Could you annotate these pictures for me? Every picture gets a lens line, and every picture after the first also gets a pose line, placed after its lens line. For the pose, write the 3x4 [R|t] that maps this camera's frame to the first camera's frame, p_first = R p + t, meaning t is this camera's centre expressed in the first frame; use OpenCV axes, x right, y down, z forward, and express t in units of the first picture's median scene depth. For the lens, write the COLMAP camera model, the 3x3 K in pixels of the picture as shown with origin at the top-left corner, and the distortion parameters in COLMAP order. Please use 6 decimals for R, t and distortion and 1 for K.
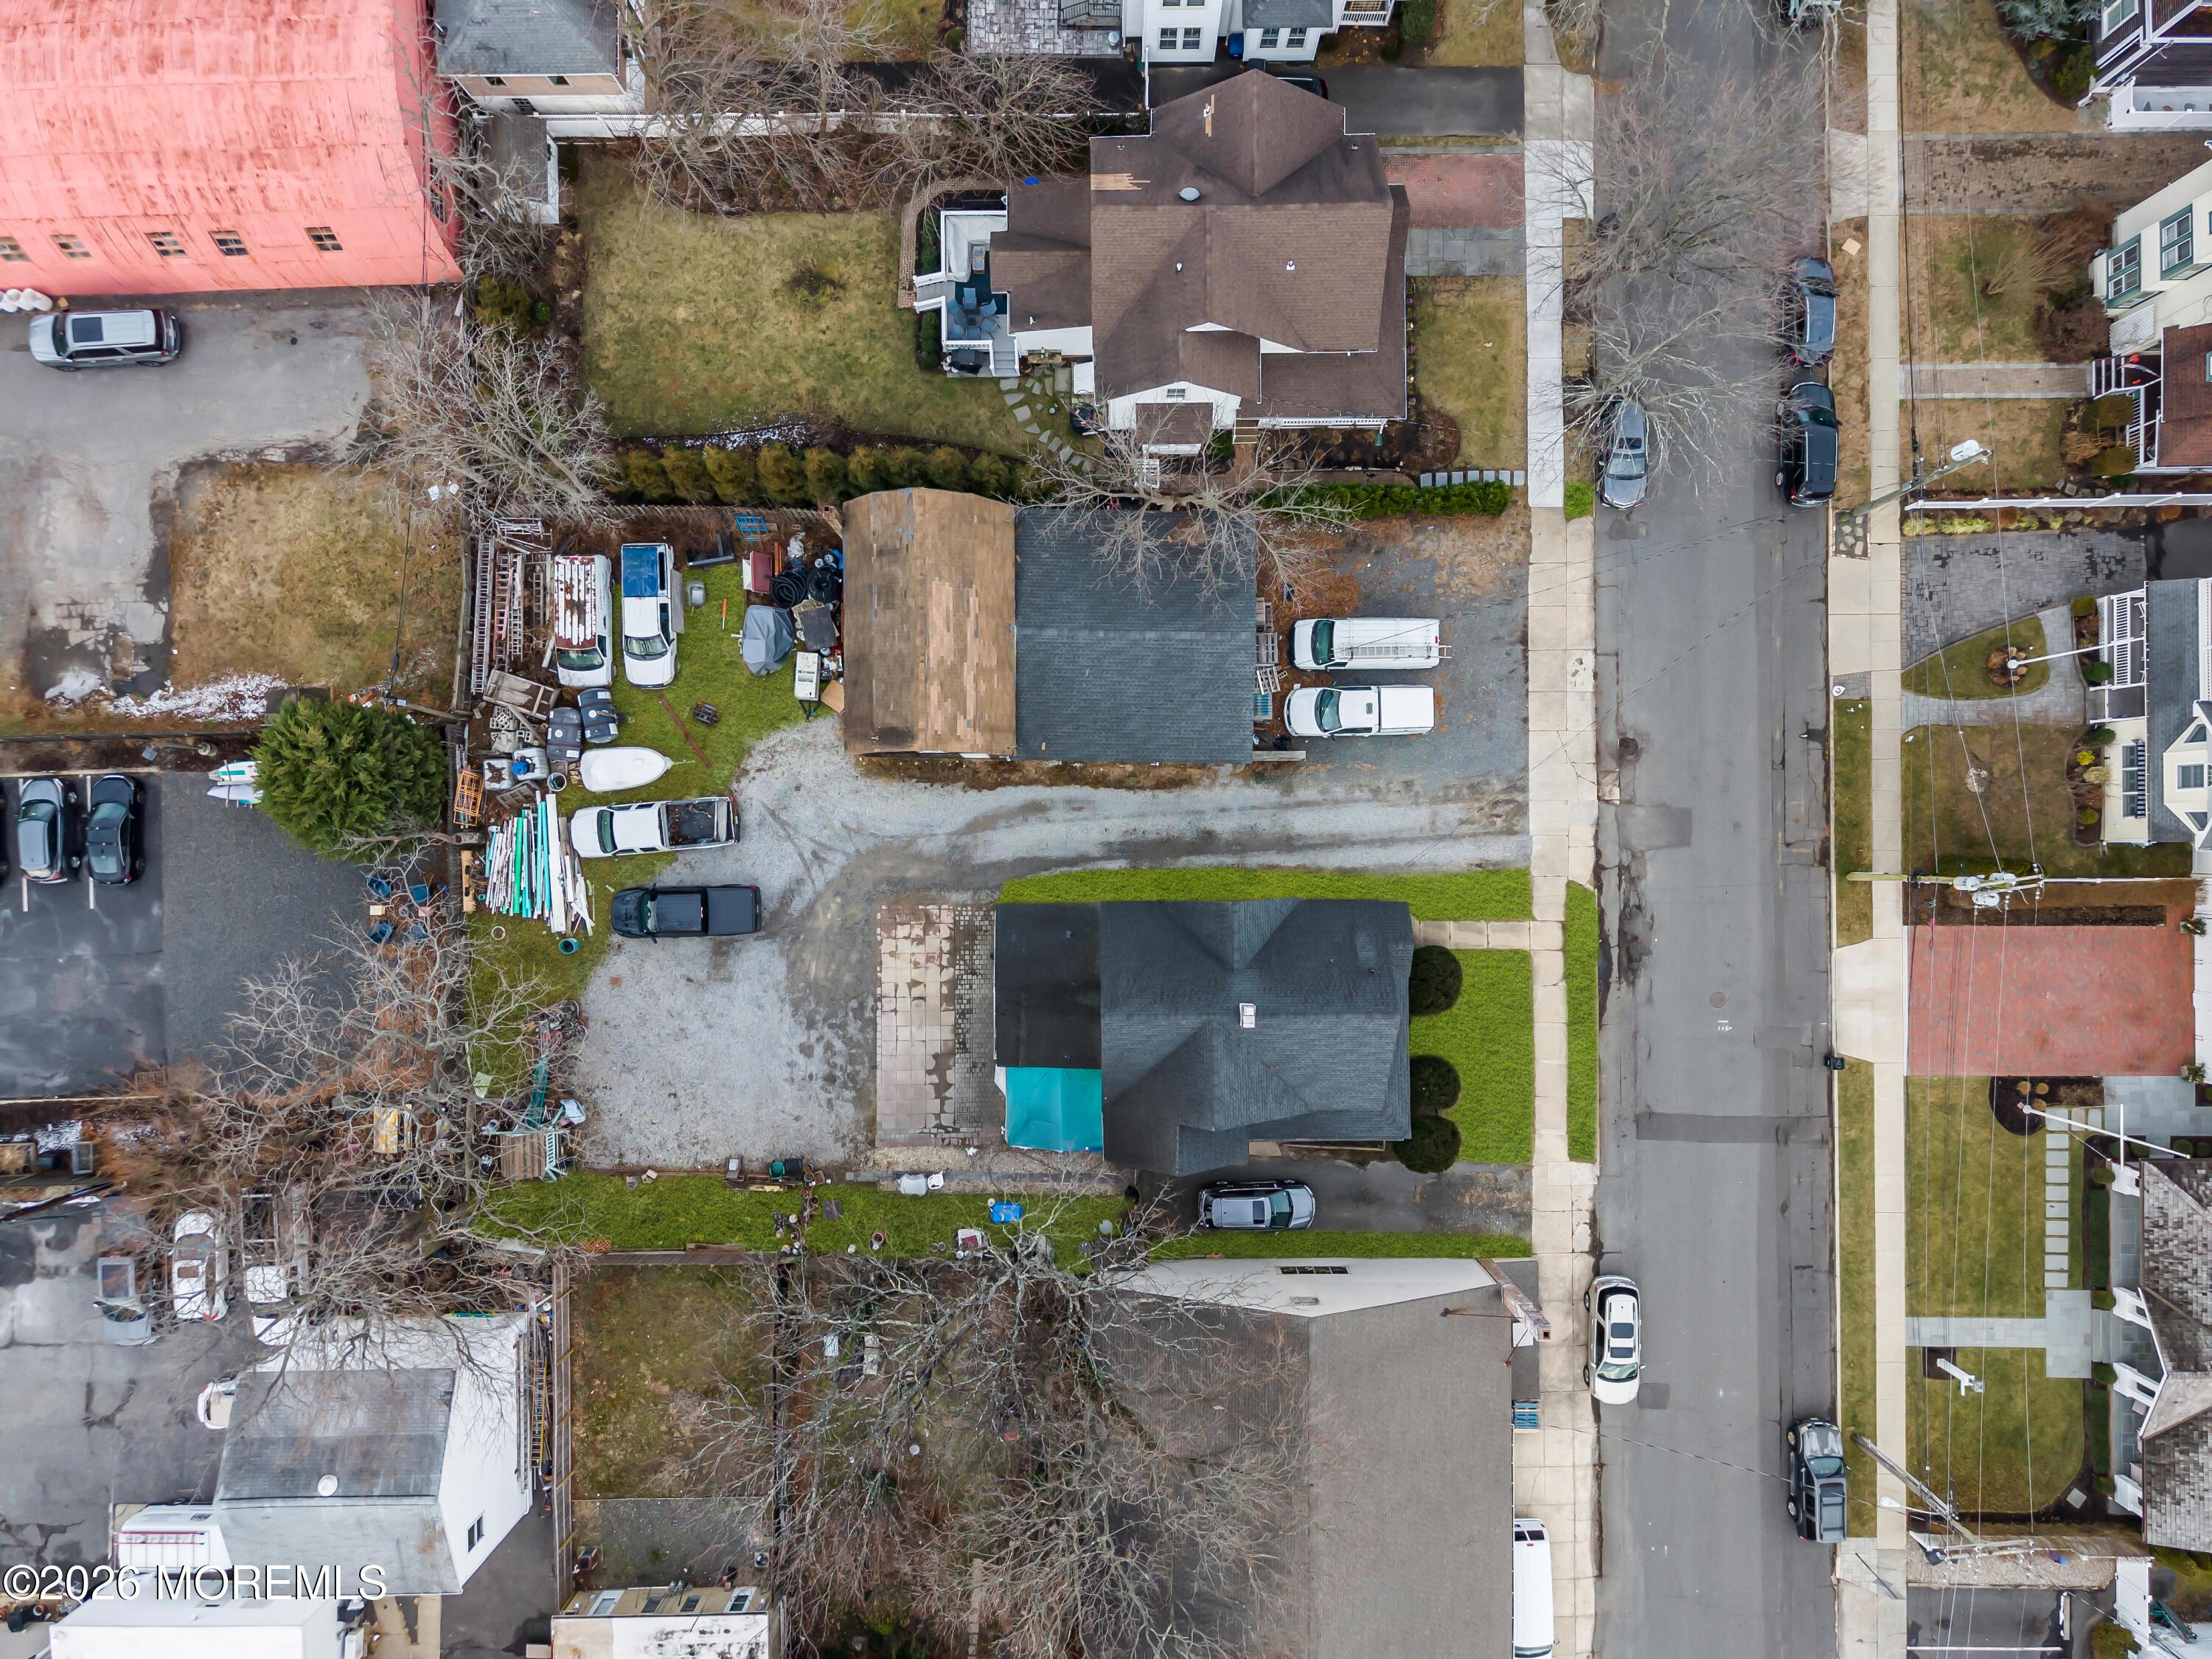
lens RADIAL K [[1475.3, 0, 1103.7], [0, 1475.3, 833.2], [0, 0, 1]] dist [0.038731, -0.050688]
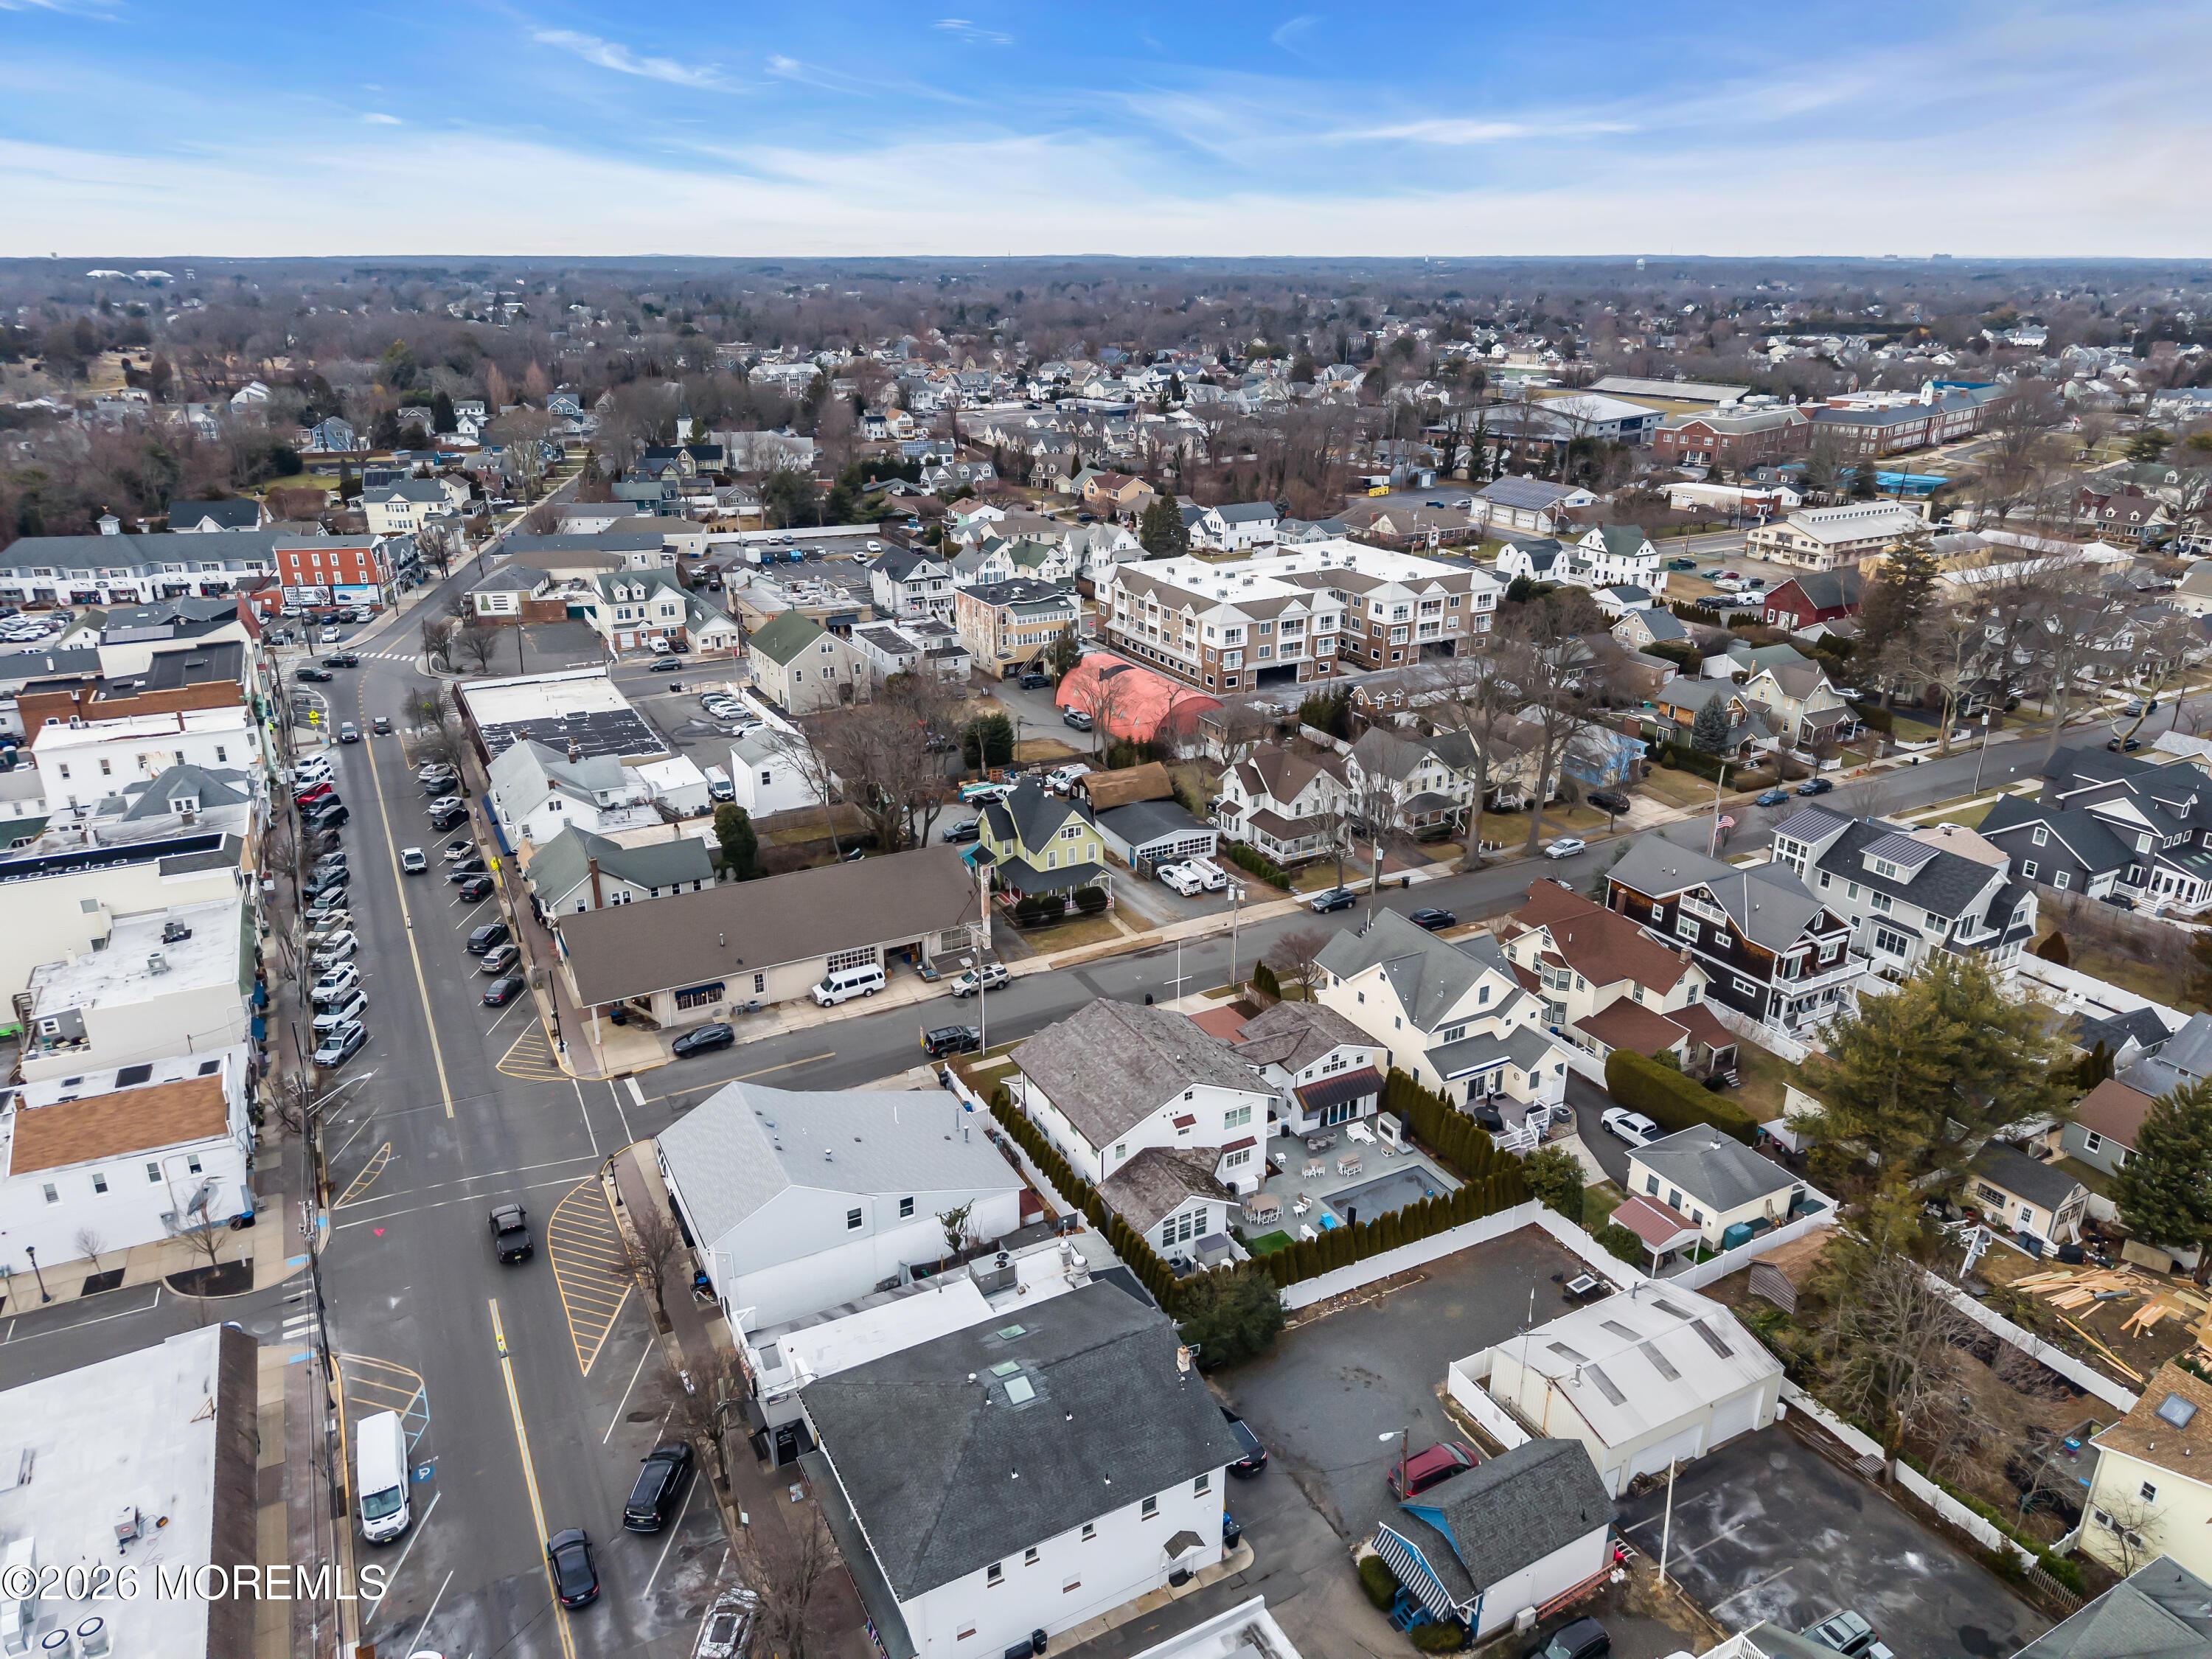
lens RADIAL K [[1467.7, 0, 1111.7], [0, 1467.7, 838.4], [0, 0, 1]] dist [0.056928, -0.078584]
pose [[0.464935, 0.328280, -0.822233, 2.065132], [-0.885320, 0.165343, -0.434593, 1.044188], [-0.006718, 0.929997, 0.367507, 0.060225]]
